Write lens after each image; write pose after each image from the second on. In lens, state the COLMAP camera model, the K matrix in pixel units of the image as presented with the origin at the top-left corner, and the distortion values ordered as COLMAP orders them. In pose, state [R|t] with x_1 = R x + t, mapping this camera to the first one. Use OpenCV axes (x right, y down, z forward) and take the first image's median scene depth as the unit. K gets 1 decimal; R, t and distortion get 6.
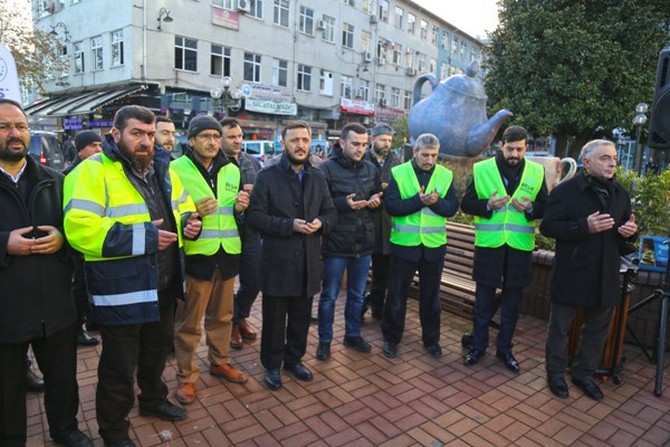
lens RADIAL K [[455.9, 0, 334.6], [0, 455.9, 234.5], [0, 0, 1]] dist [-0.122572, 0.067409]
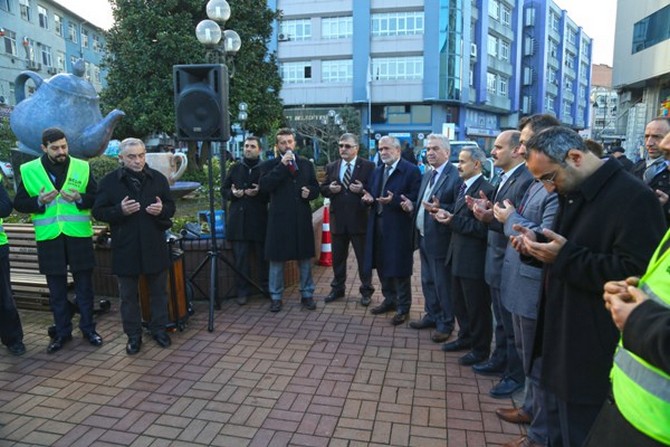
lens RADIAL K [[455.9, 0, 334.6], [0, 455.9, 234.5], [0, 0, 1]] dist [-0.122572, 0.067409]
pose [[0.742446, -0.155585, 0.651589, 0.160028], [0.153400, 0.986297, 0.060716, 0.053262], [-0.652107, 0.054875, 0.756139, -0.230448]]
